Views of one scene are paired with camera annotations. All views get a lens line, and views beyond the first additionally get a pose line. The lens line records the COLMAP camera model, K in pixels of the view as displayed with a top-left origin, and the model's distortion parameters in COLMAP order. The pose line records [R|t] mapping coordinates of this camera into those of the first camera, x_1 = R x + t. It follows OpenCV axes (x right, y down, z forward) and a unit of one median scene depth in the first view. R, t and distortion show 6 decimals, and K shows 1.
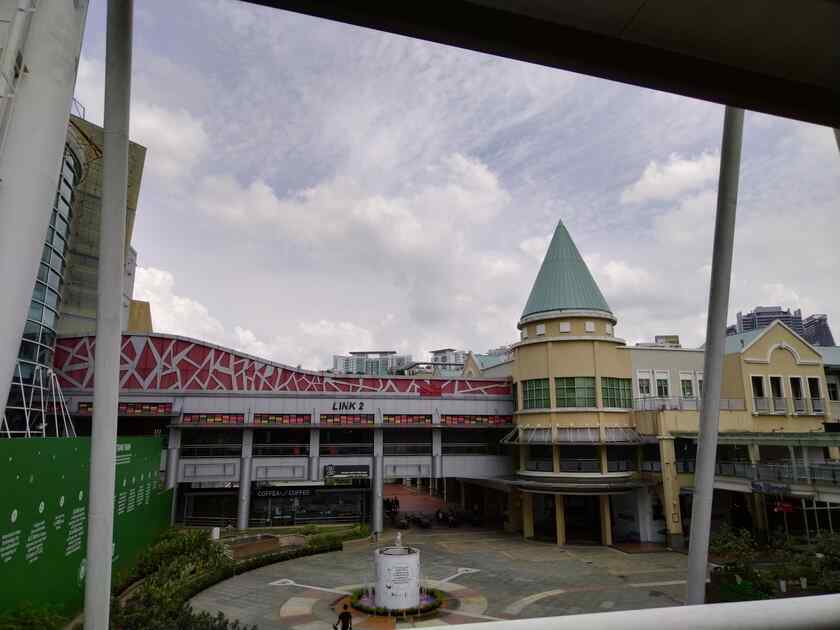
lens RADIAL K [[567.3, 0, 420.0], [0, 567.3, 315.0], [0, 0, 1]] dist [-0.003129, 0.000035]
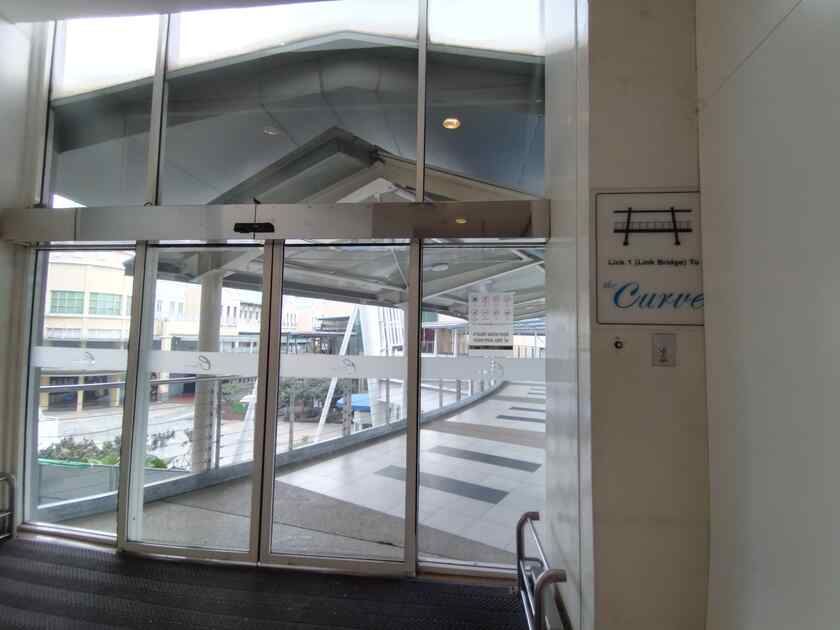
lens RADIAL K [[421.7, 0, 420.6], [0, 421.7, 306.0], [0, 0, 1]] dist [0.041034, -0.000142]
pose [[0.357649, 0.078922, 0.930515, -0.422672], [-0.212225, 0.977220, -0.001313, -0.021382], [-0.909422, -0.197009, 0.366251, -0.090800]]
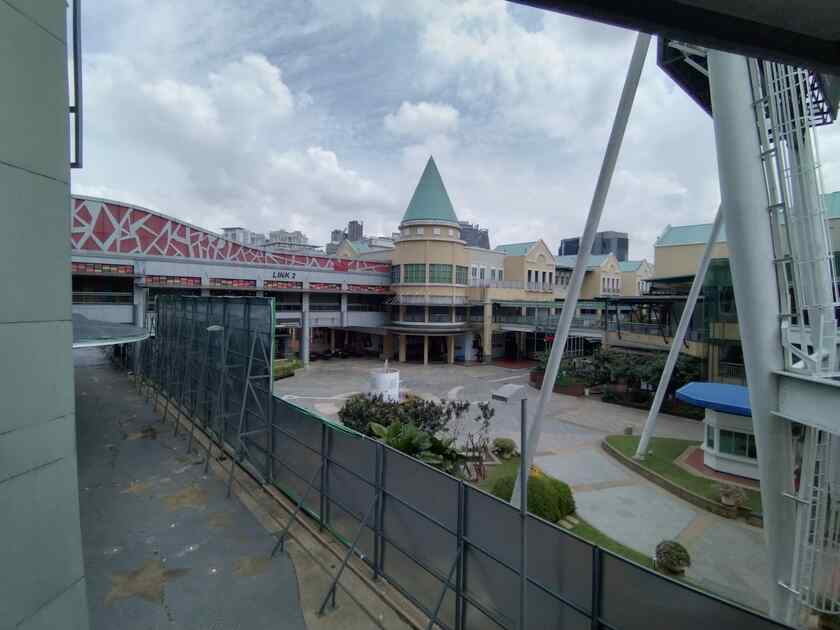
lens RADIAL K [[421.7, 0, 420.6], [0, 421.7, 306.0], [0, 0, 1]] dist [0.041034, -0.000142]
pose [[0.888961, 0.013405, 0.457787, -0.306898], [-0.115626, 0.973760, 0.196016, -0.000976], [-0.443147, -0.227183, 0.867184, -0.021270]]
